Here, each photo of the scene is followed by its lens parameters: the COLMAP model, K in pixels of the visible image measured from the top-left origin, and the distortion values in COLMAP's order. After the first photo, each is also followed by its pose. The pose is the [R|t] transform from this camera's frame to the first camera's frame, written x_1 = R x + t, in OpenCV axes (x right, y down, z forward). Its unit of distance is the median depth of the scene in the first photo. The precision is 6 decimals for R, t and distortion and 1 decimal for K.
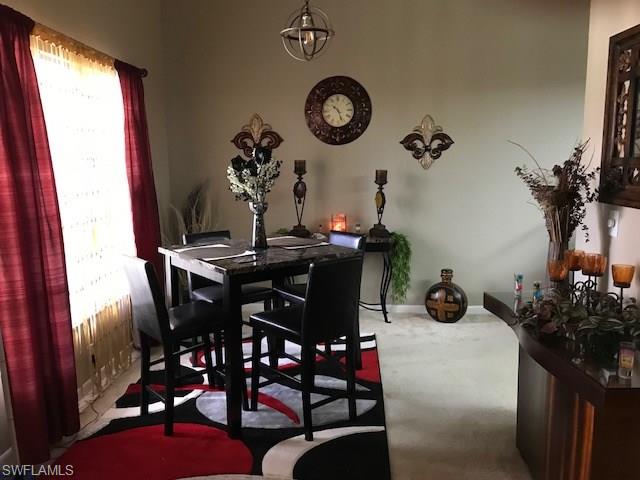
lens RADIAL K [[516.2, 0, 320.4], [0, 516.2, 241.7], [0, 0, 1]] dist [0.007443, -0.013295]
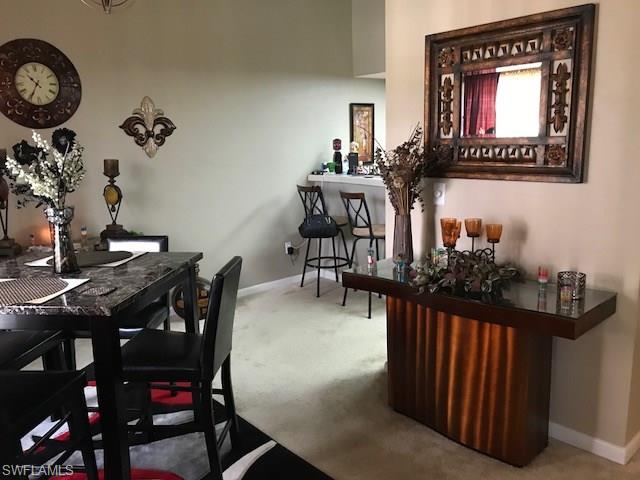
lens RADIAL K [[516.2, 0, 320.2], [0, 516.2, 237.8], [0, 0, 1]] dist [0.007443, -0.013295]
pose [[0.705555, -0.136003, 0.695482, -0.233531], [0.127648, 0.989749, 0.064050, -0.022895], [-0.697064, 0.043586, 0.715683, 0.166443]]
